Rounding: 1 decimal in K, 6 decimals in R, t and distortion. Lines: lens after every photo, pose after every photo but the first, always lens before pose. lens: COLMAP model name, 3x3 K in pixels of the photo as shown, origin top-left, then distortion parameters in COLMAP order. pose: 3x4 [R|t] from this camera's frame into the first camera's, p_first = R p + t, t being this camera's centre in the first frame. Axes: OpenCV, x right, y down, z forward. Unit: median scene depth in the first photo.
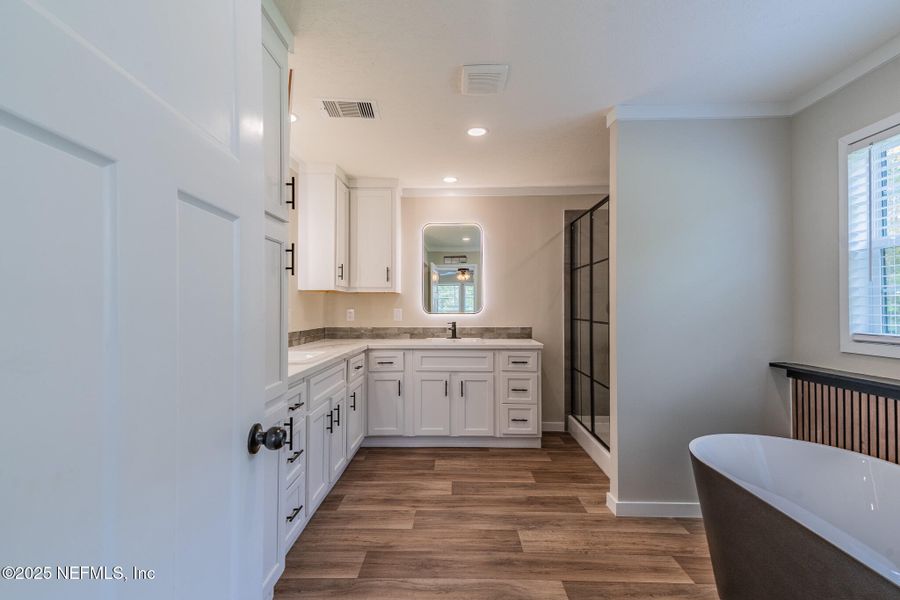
lens RADIAL K [[400.7, 0, 448.9], [0, 400.7, 299.3], [0, 0, 1]] dist [0.012665, -0.000852]
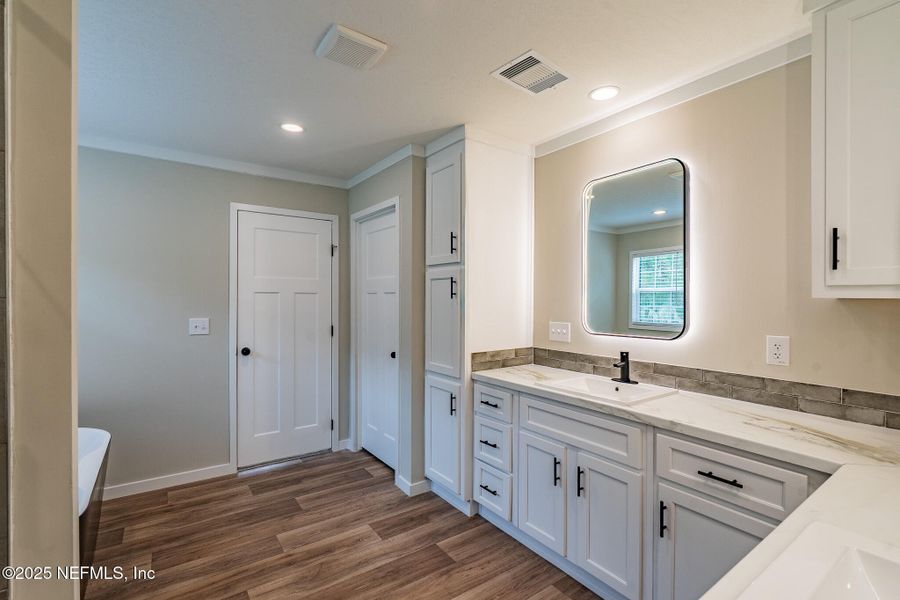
lens RADIAL K [[400.7, 0, 442.9], [0, 400.7, 300.1], [0, 0, 1]] dist [0.012665, -0.000852]
pose [[-0.812587, 0.000112, -0.582840, 0.253749], [0.008292, 0.999901, -0.011368, -0.018744], [0.582781, -0.014071, -0.812507, 1.095246]]
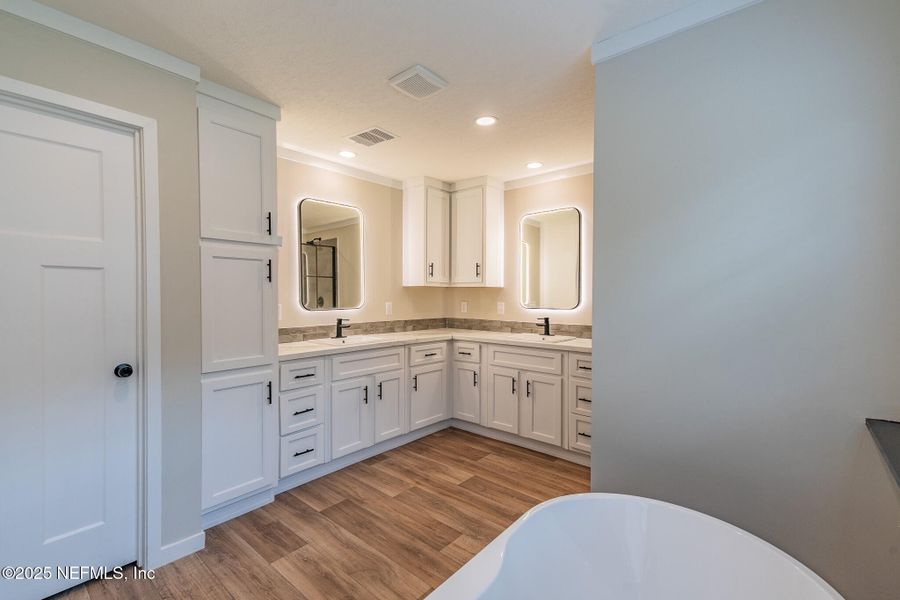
lens RADIAL K [[400.7, 0, 444.3], [0, 400.7, 298.8], [0, 0, 1]] dist [0.012665, -0.000852]
pose [[0.759909, 0.009818, -0.649956, 0.500412], [0.009185, 0.999624, 0.025839, -0.015390], [0.649965, -0.025605, 0.759533, 0.157927]]
